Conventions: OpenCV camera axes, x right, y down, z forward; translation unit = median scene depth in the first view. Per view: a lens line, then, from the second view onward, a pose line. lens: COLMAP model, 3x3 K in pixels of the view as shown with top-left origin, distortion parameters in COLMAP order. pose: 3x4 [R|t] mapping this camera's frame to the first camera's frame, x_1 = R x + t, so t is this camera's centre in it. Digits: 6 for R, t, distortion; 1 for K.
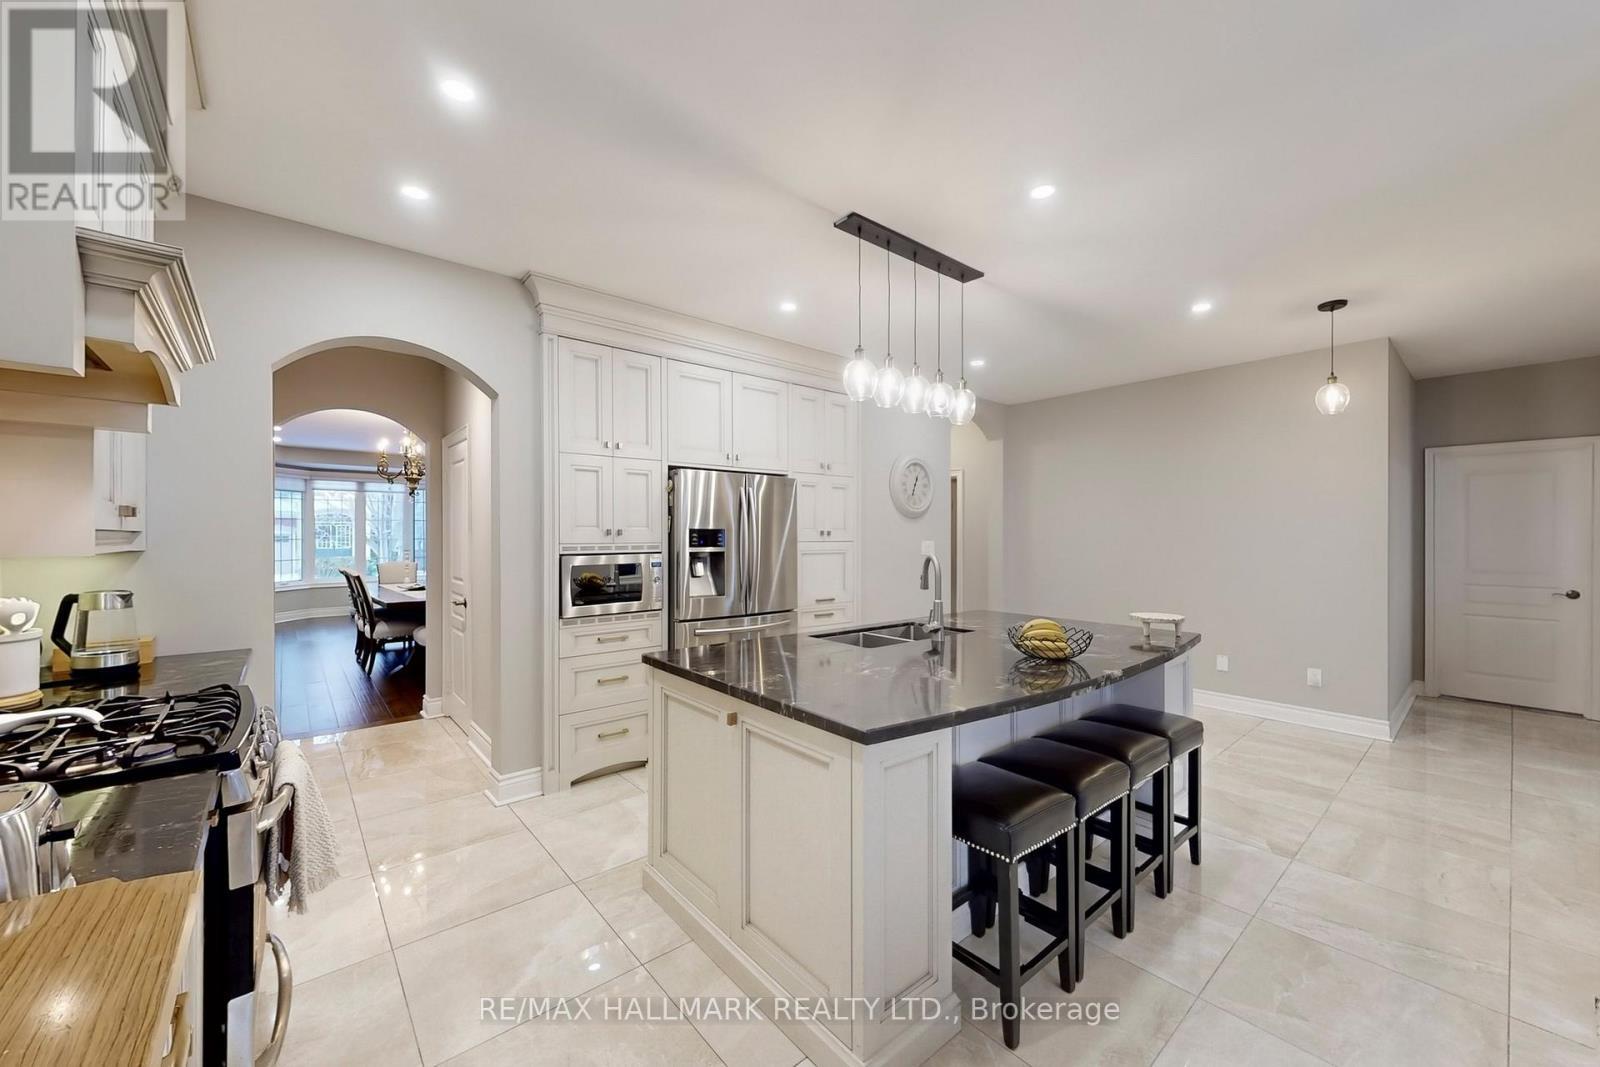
lens RADIAL K [[610.9, 0, 802.4], [0, 610.9, 533.6], [0, 0, 1]] dist [0.000645, -0.000023]
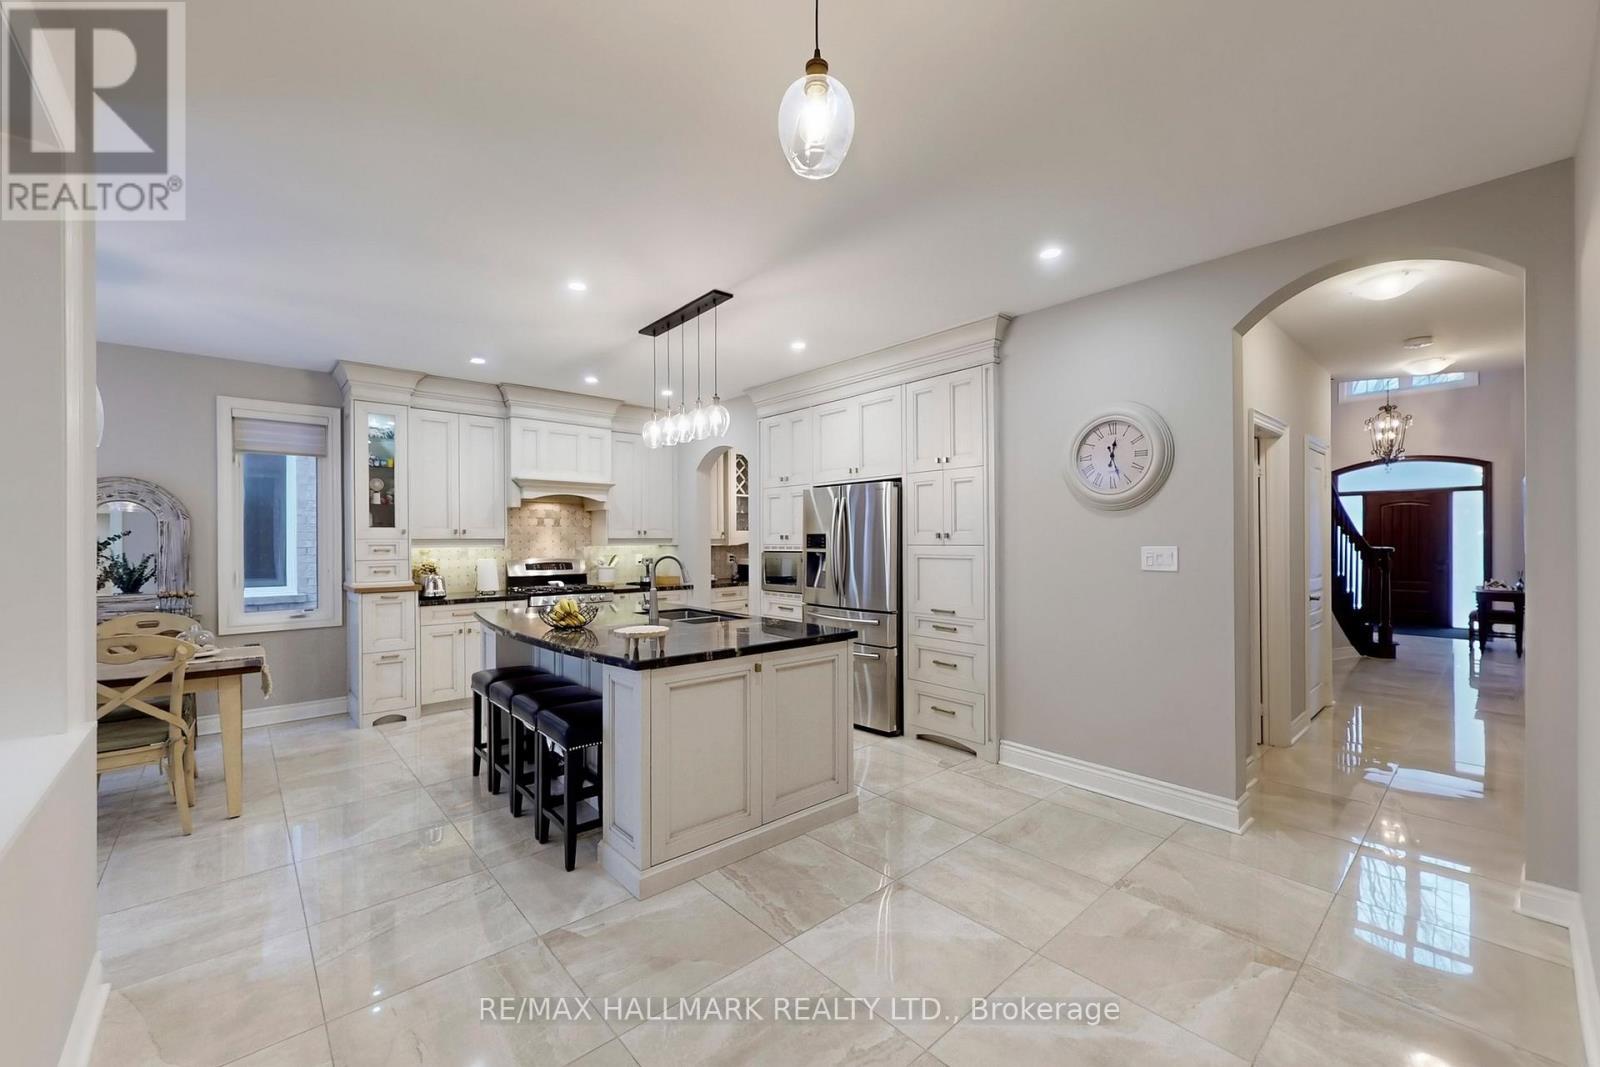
lens RADIAL K [[634.9, 0, 795.8], [0, 634.9, 539.5], [0, 0, 1]] dist [-0.002084, 0.000366]
pose [[0.015788, 0.000237, -0.999875, 1.132804], [0.007991, 0.999968, 0.000363, 0.003224], [0.999843, -0.007996, 0.015786, 0.912680]]
